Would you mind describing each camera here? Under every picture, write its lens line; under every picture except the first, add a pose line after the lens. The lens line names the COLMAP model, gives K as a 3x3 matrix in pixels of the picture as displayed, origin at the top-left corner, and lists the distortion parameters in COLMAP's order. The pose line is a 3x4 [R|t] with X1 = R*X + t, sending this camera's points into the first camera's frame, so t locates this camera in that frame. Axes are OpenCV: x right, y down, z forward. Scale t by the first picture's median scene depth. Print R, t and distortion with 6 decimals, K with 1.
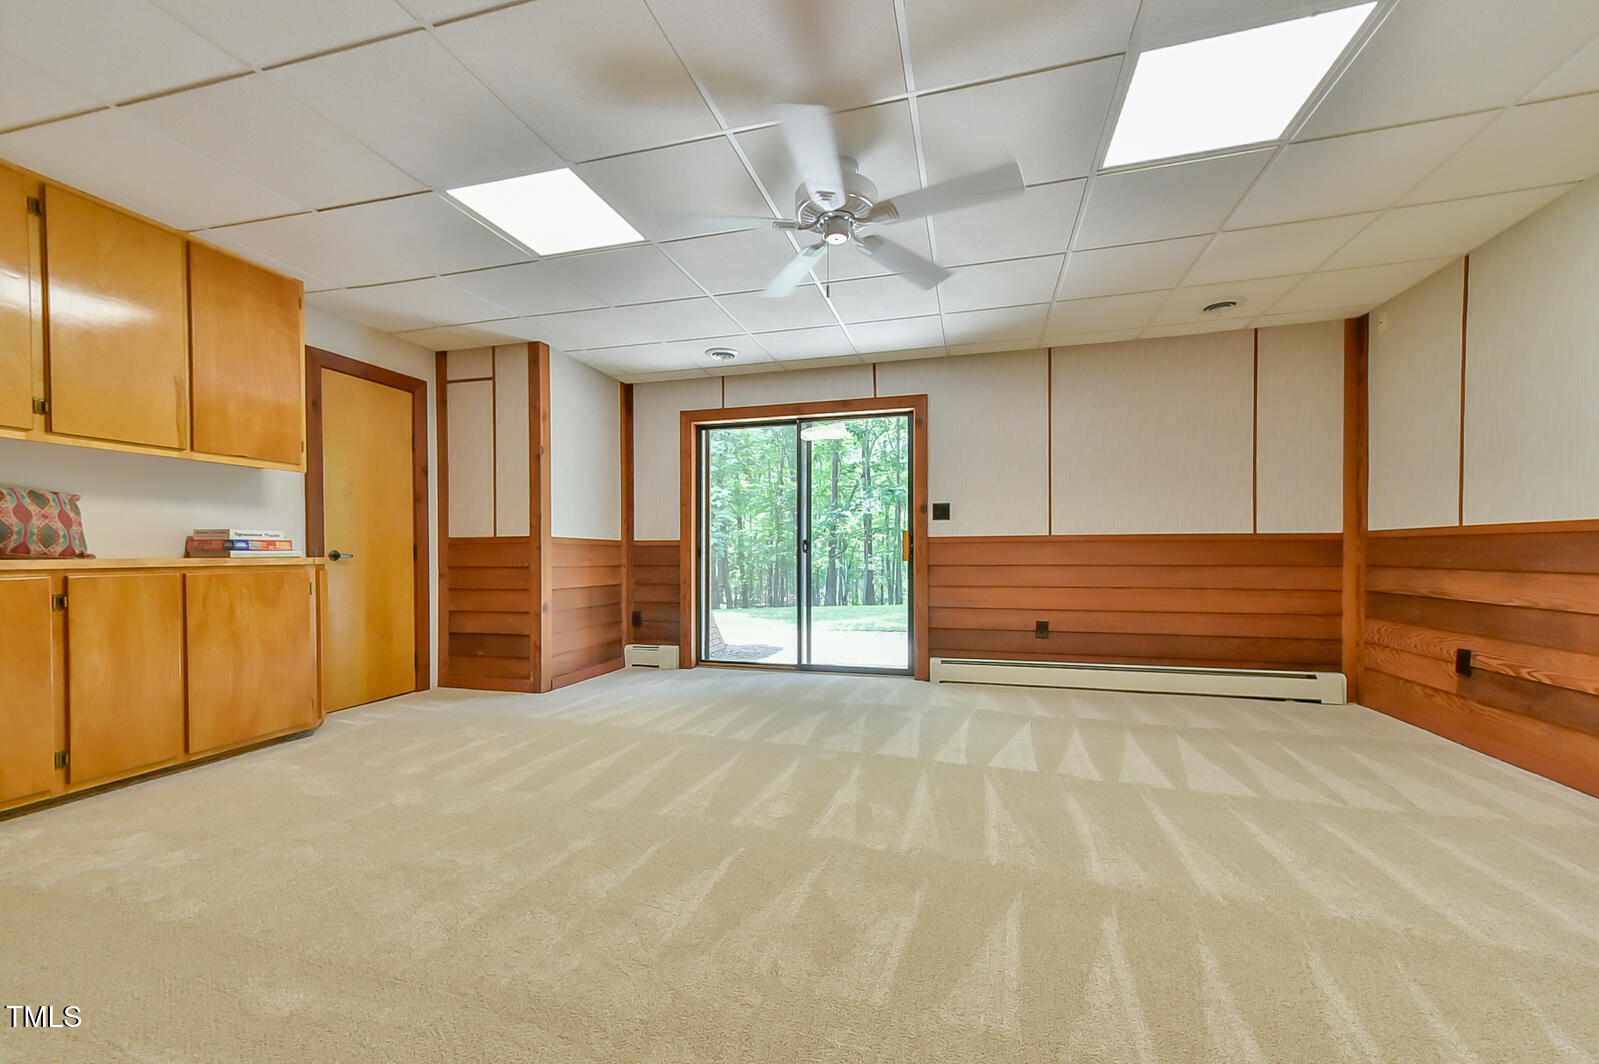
lens RADIAL K [[634.9, 0, 805.0], [0, 634.9, 556.8], [0, 0, 1]] dist [0.015933, -0.000162]
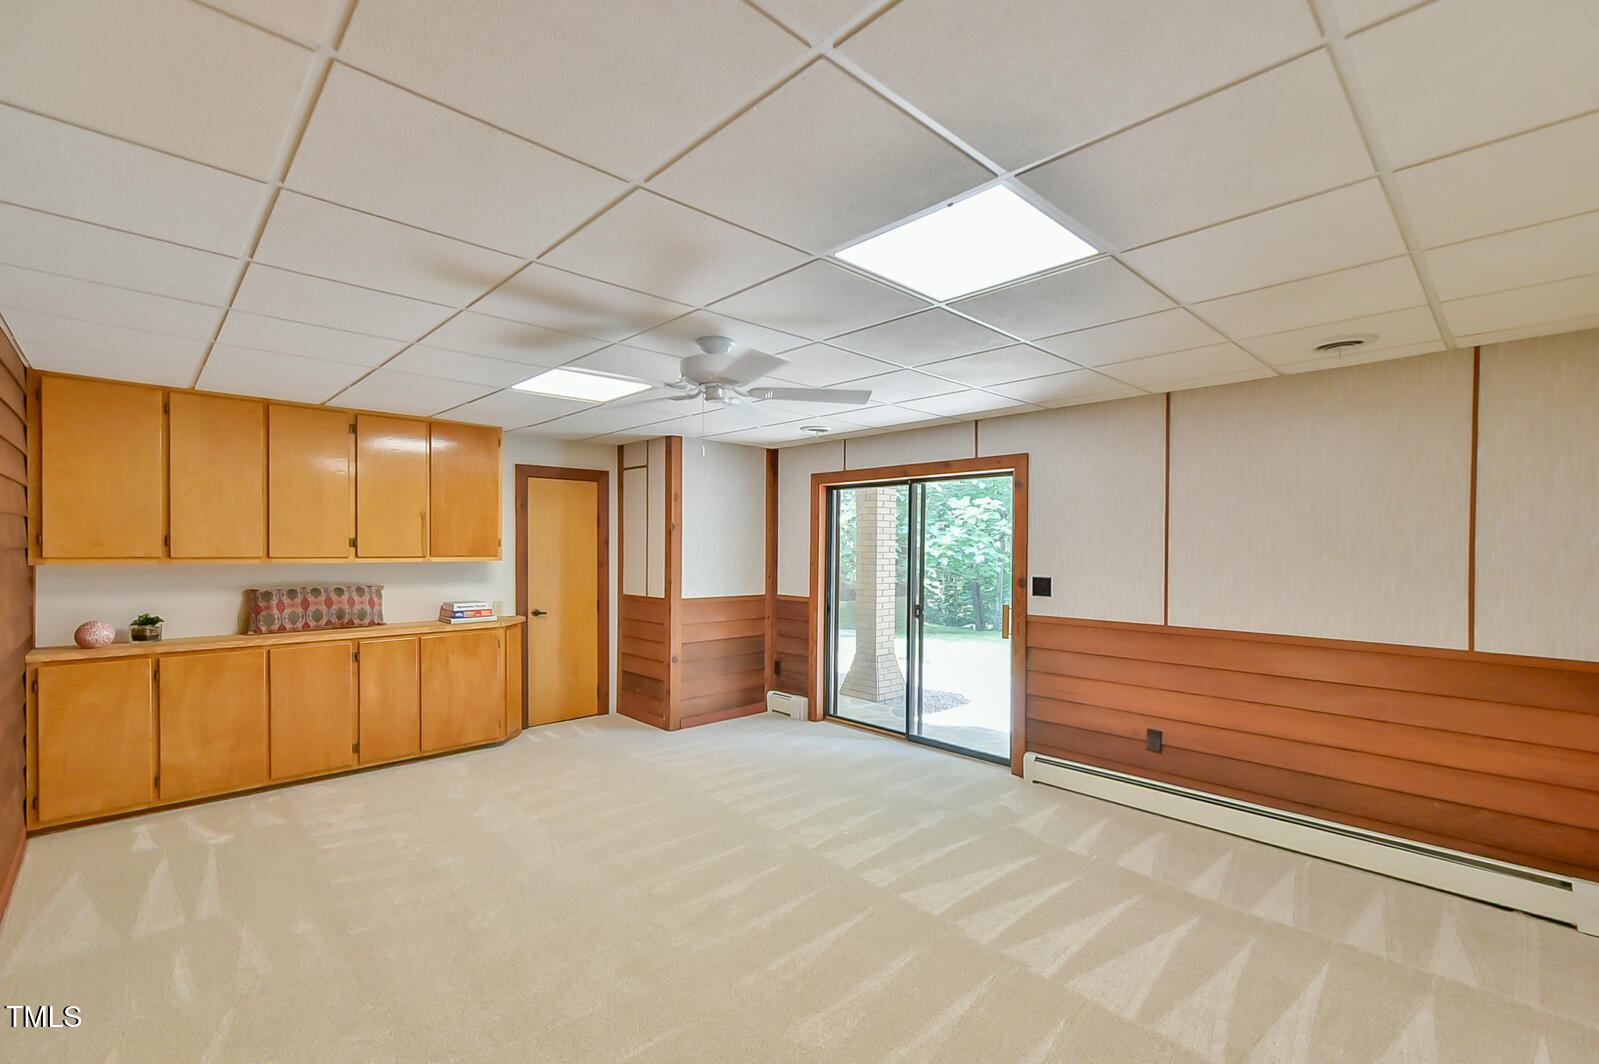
lens RADIAL K [[702.1, 0, 798.8], [0, 702.1, 551.8], [0, 0, 1]] dist [0.005296, 0.000175]
pose [[0.858089, 0.014625, -0.513292, 0.451833], [-0.011610, 0.999891, 0.009080, -0.132915], [0.513369, -0.001832, 0.858166, -0.001085]]
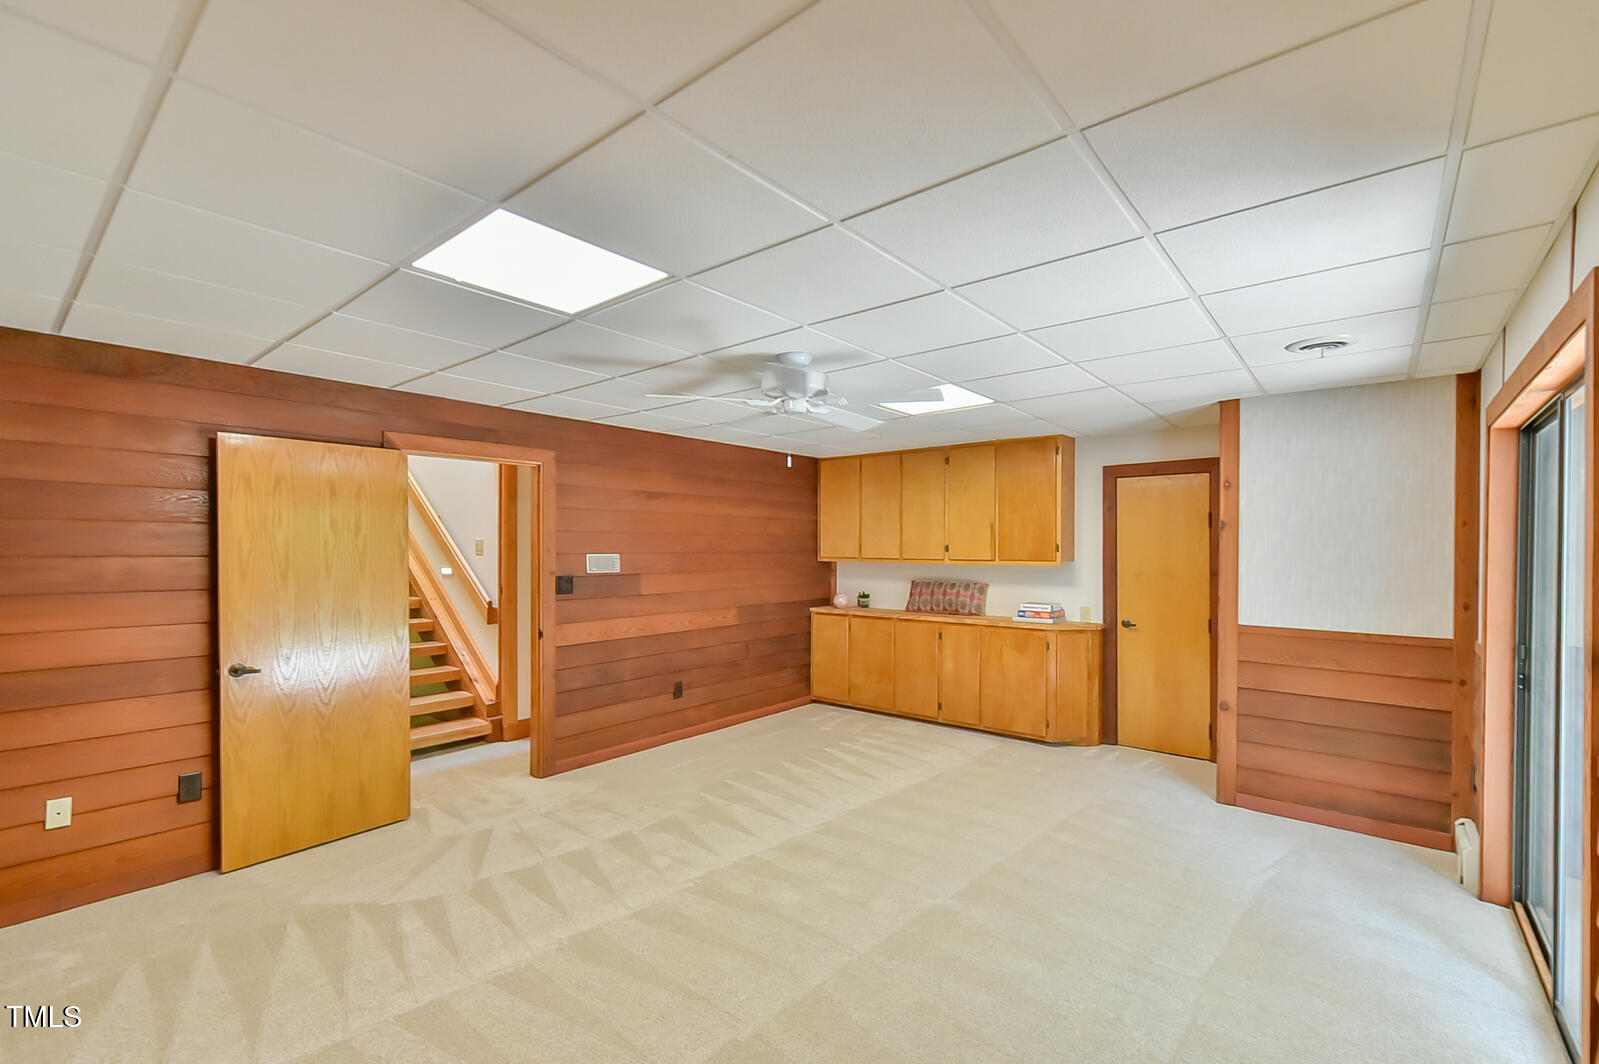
lens RADIAL K [[702.1, 0, 798.8], [0, 702.1, 551.8], [0, 0, 1]] dist [0.005296, 0.000175]
pose [[-0.418176, 0.010413, -0.908306, 0.695084], [-0.004651, 0.999897, 0.013604, -0.139755], [0.908354, 0.009913, -0.418084, 0.863912]]
